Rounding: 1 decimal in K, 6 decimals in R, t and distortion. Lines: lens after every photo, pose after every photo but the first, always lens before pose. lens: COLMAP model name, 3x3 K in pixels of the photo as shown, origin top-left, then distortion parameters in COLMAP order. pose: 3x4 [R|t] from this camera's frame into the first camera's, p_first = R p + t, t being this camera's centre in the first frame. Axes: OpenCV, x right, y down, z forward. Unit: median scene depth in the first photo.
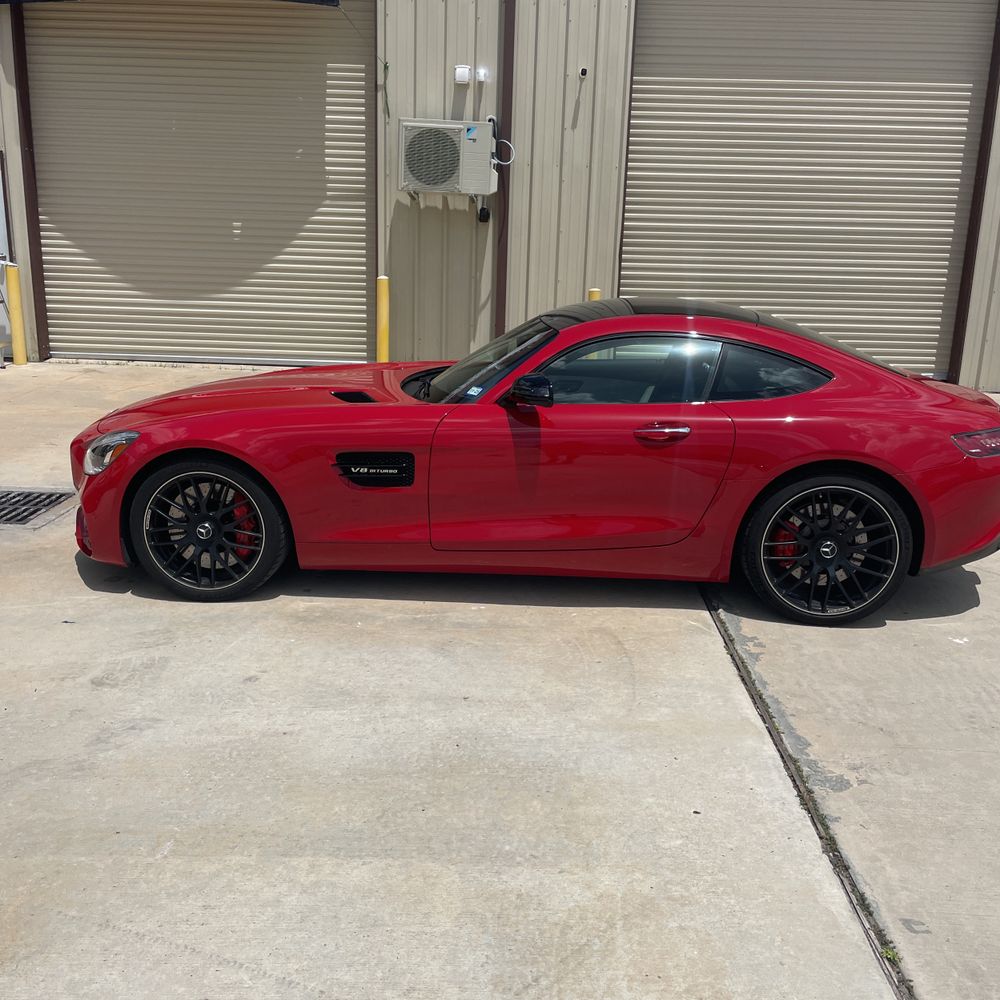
lens RADIAL K [[1019.5, 0, 503.2], [0, 1019.5, 493.7], [0, 0, 1]] dist [0.083735, -0.117037]
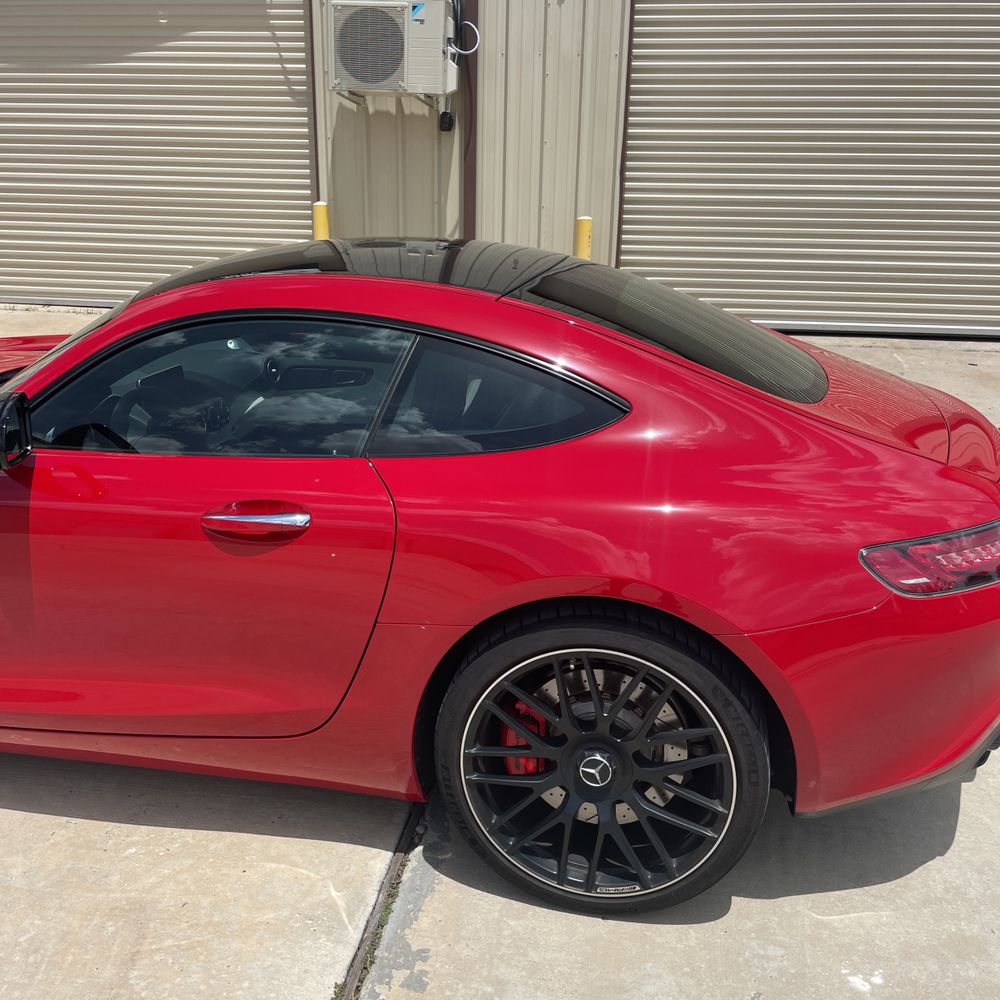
lens RADIAL K [[1037.6, 0, 512.6], [0, 1037.6, 490.6], [0, 0, 1]] dist [0.023918, -0.004153]
pose [[0.992982, 0.027545, -0.115015, 0.308005], [-0.020500, 0.997866, 0.061994, -0.098910], [0.116477, -0.059201, 0.991427, 0.484665]]
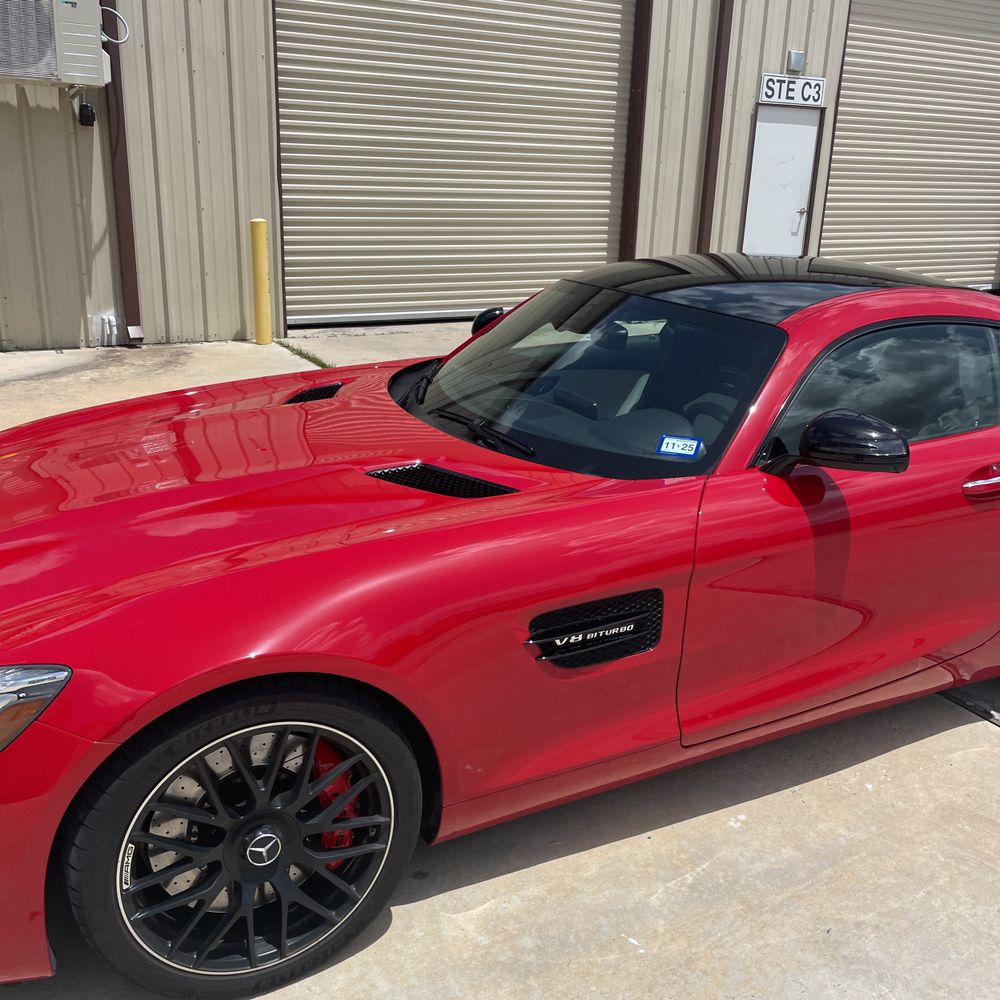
lens RADIAL K [[1019.5, 0, 503.2], [0, 1019.5, 493.7], [0, 0, 1]] dist [0.083735, -0.117037]
pose [[0.857355, -0.155774, 0.490589, -0.383354], [0.115851, 0.987050, 0.110953, -0.145837], [-0.501519, -0.038291, 0.864299, 0.555189]]
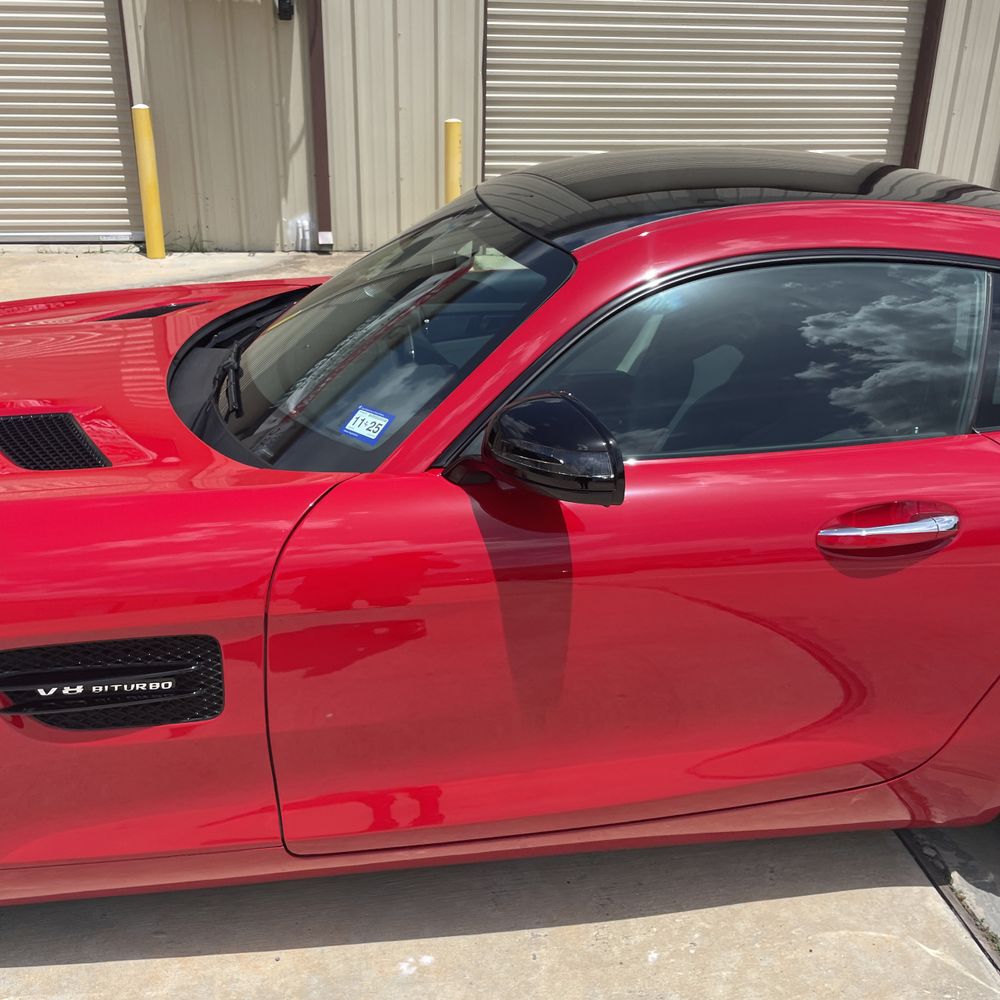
lens RADIAL K [[1019.5, 0, 503.2], [0, 1019.5, 493.7], [0, 0, 1]] dist [0.083735, -0.117037]
pose [[0.982246, -0.079435, 0.169952, -0.044301], [0.052195, 0.985876, 0.159134, -0.130902], [-0.180192, -0.147438, 0.972519, 0.606759]]
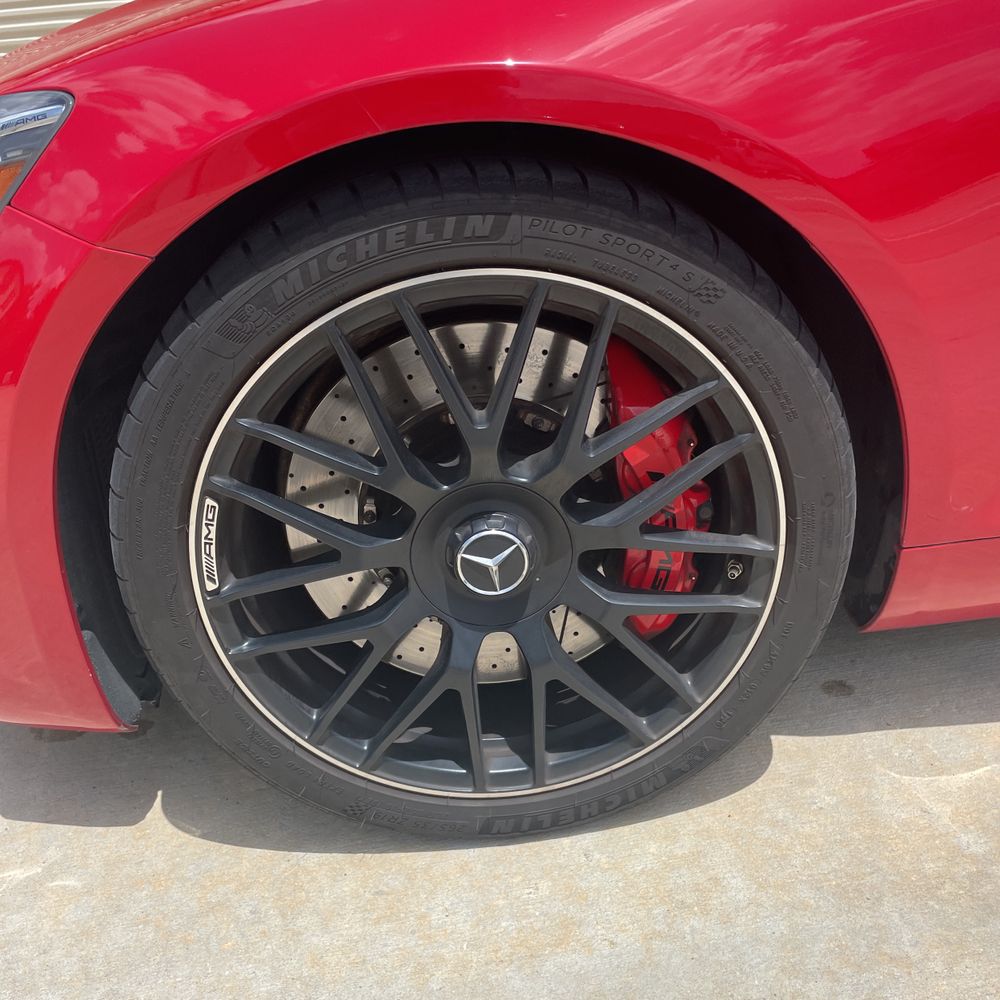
lens RADIAL K [[1019.5, 0, 503.2], [0, 1019.5, 493.7], [0, 0, 1]] dist [0.083735, -0.117037]
pose [[0.987576, -0.140000, 0.071372, -0.292255], [0.121949, 0.969236, 0.213798, -0.019941], [-0.099108, -0.202438, 0.974267, 0.776728]]
